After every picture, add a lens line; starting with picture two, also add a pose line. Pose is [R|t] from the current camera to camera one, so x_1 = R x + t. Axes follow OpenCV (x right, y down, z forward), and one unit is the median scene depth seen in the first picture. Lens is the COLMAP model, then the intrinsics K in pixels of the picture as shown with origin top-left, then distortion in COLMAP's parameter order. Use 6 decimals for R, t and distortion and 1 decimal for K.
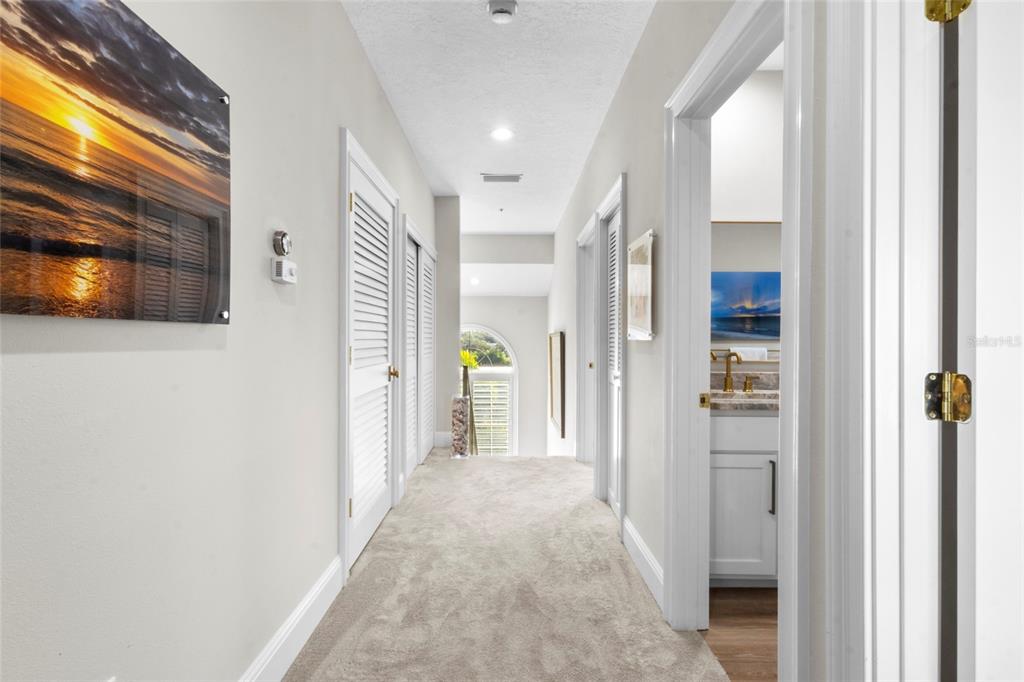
lens RADIAL K [[478.2, 0, 508.3], [0, 478.2, 341.2], [0, 0, 1]] dist [0.005826, 0.000469]
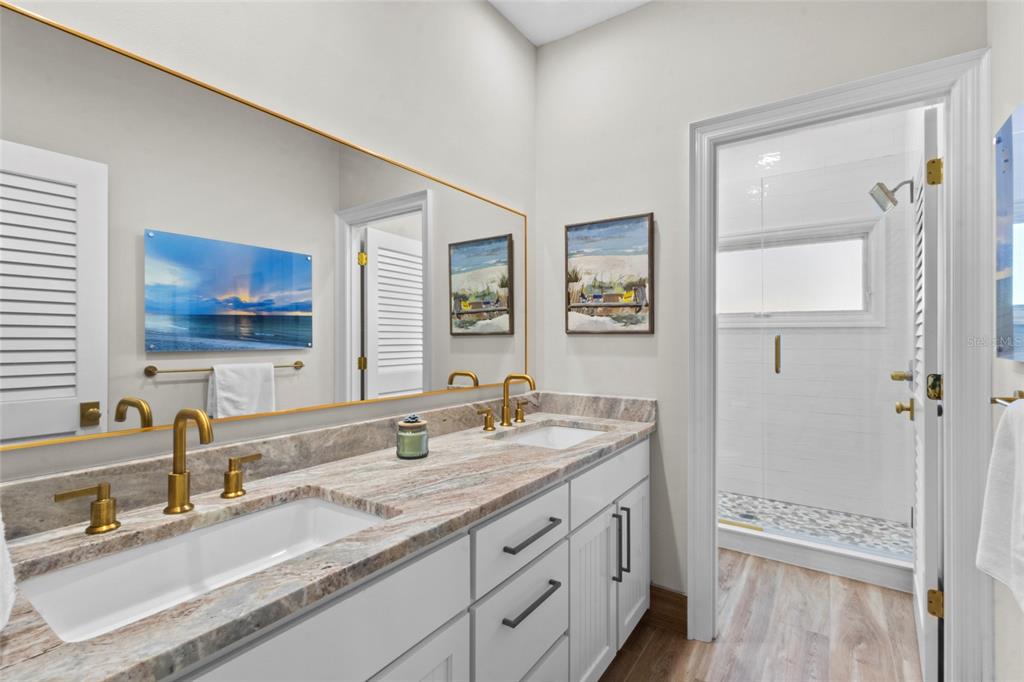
lens RADIAL K [[478.2, 0, 509.0], [0, 478.2, 339.8], [0, 0, 1]] dist [0.005826, 0.000469]
pose [[0.575943, -0.002154, 0.817487, 0.183703], [0.001236, 0.999998, 0.001764, -0.018833], [-0.817489, -0.000006, 0.575944, 0.347689]]
